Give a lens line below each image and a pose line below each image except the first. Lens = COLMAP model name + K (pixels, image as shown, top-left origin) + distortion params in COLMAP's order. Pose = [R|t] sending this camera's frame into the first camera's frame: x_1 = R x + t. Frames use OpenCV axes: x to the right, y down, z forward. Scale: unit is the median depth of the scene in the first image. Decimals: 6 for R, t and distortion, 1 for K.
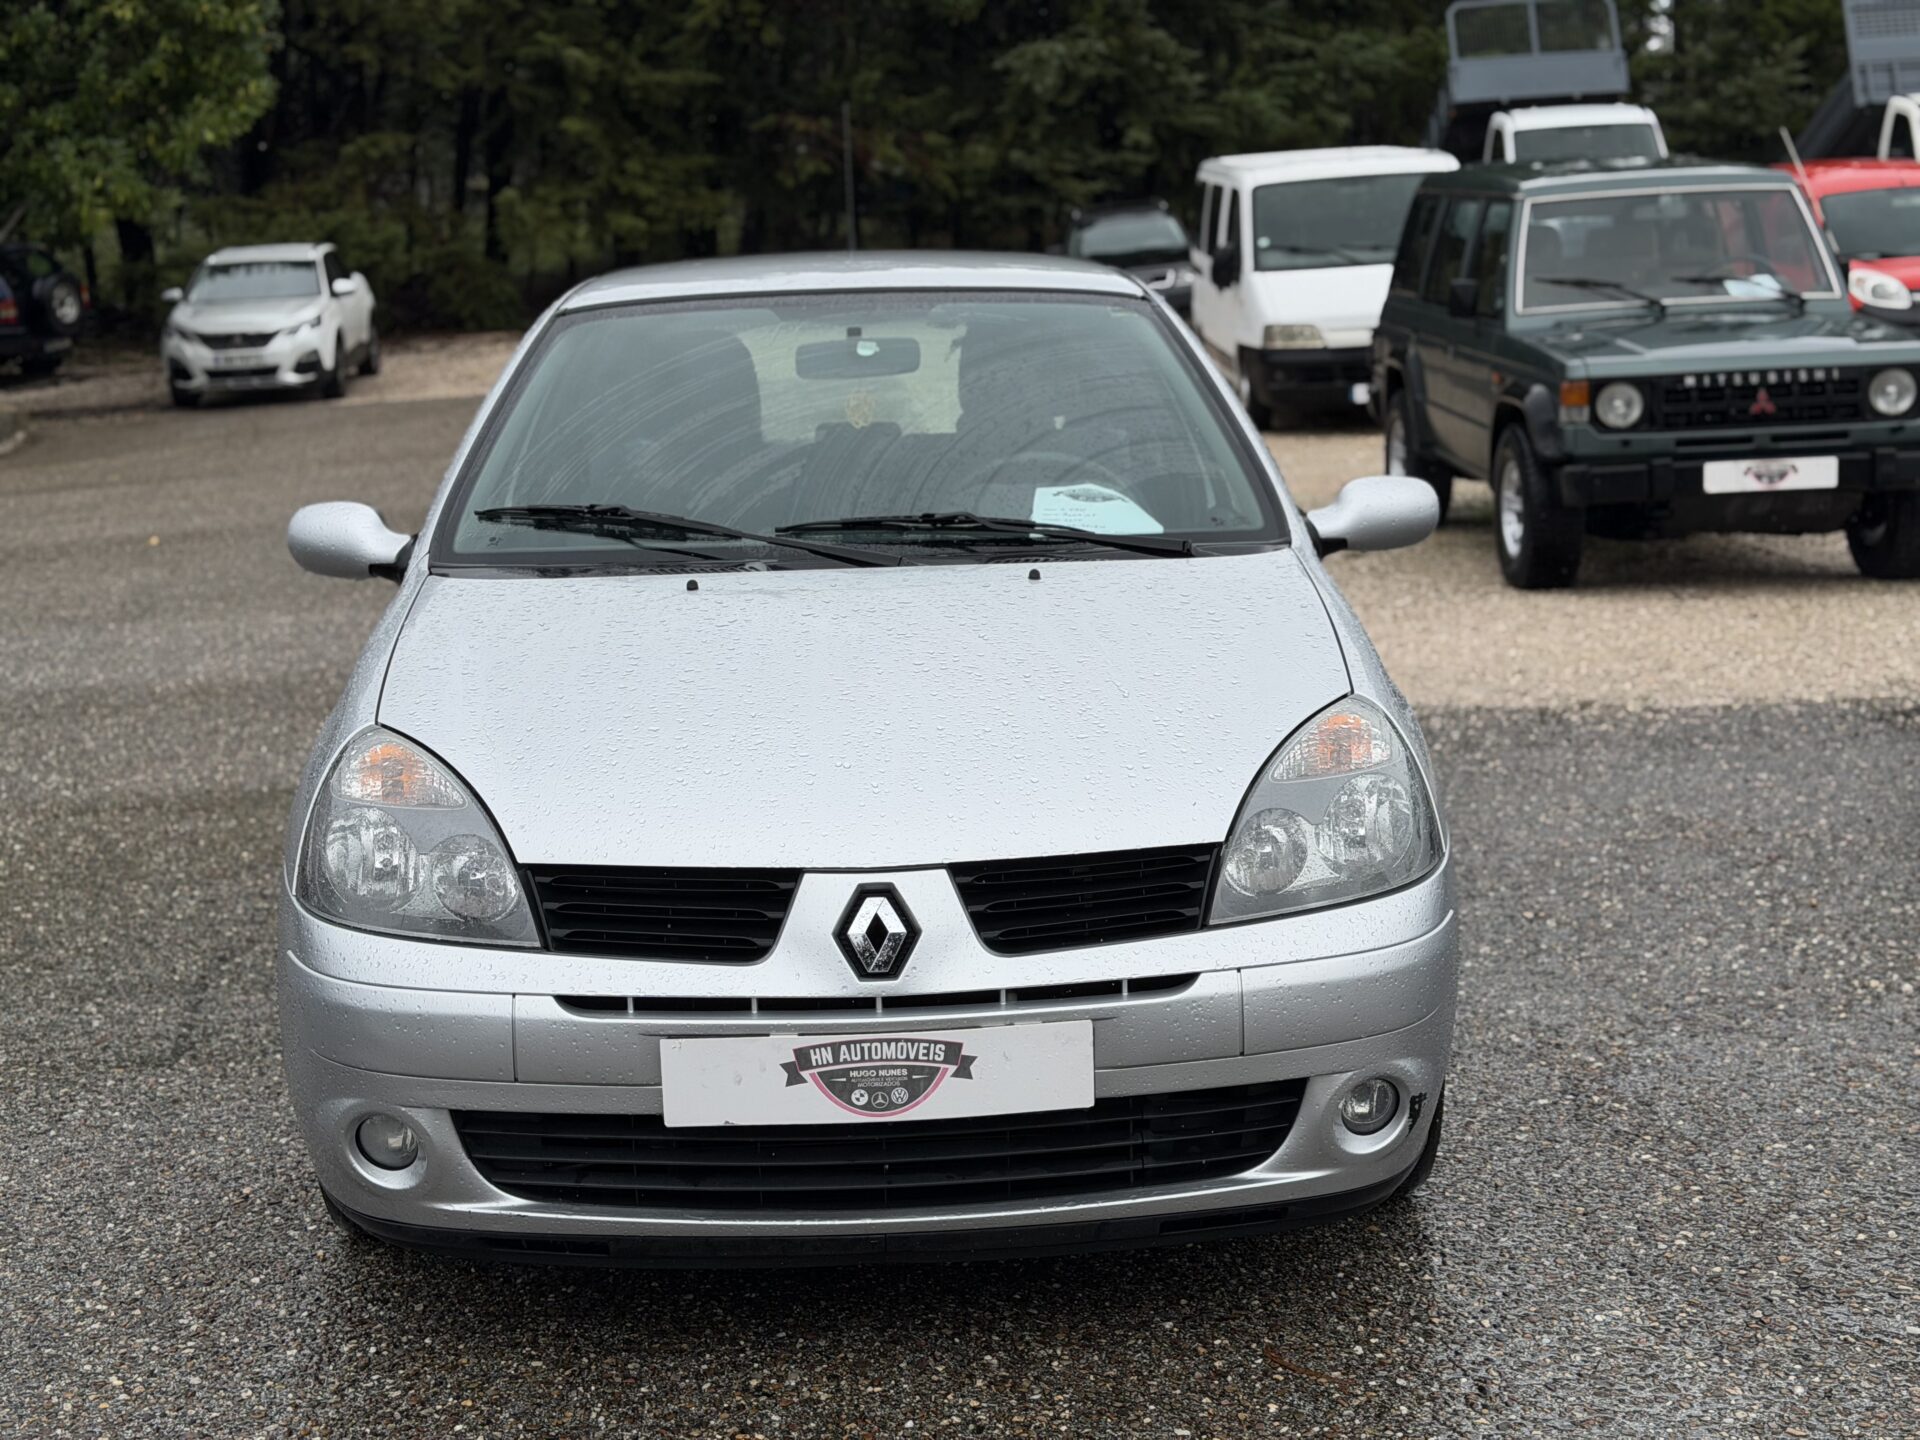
lens RADIAL K [[2563.4, 0, 960.0], [0, 2563.4, 720.0], [0, 0, 1]] dist [0.130535, -0.065214]
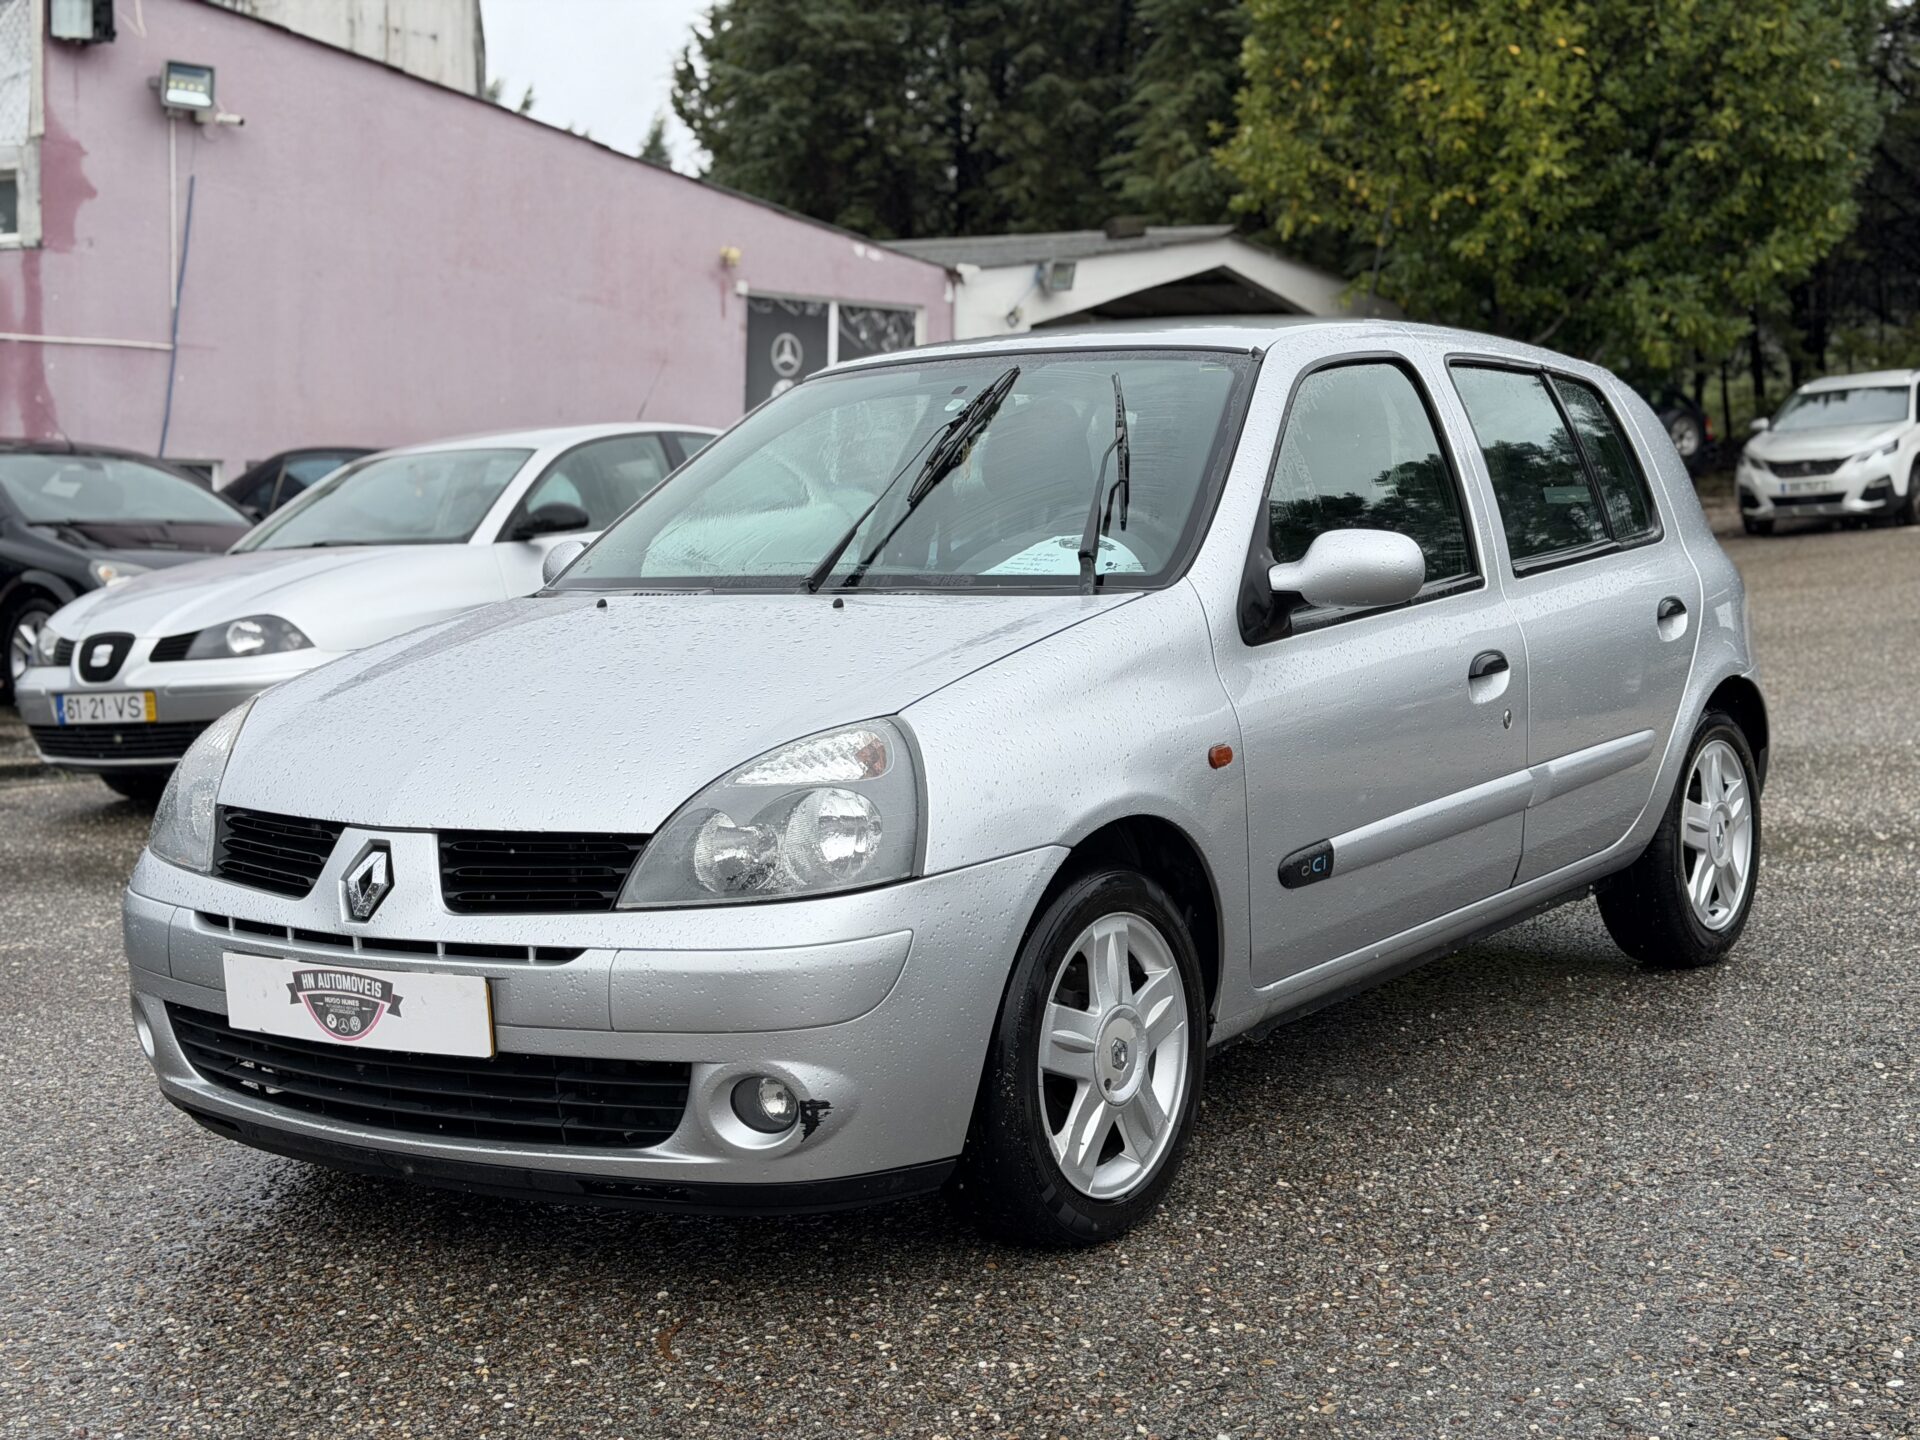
lens RADIAL K [[2563.4, 0, 960.0], [0, 2563.4, 720.0], [0, 0, 1]] dist [0.130535, -0.065214]
pose [[0.811190, 0.058480, -0.581852, 0.826152], [-0.087900, 0.995876, -0.022453, 0.013148], [0.578139, 0.069358, 0.812985, 0.203018]]
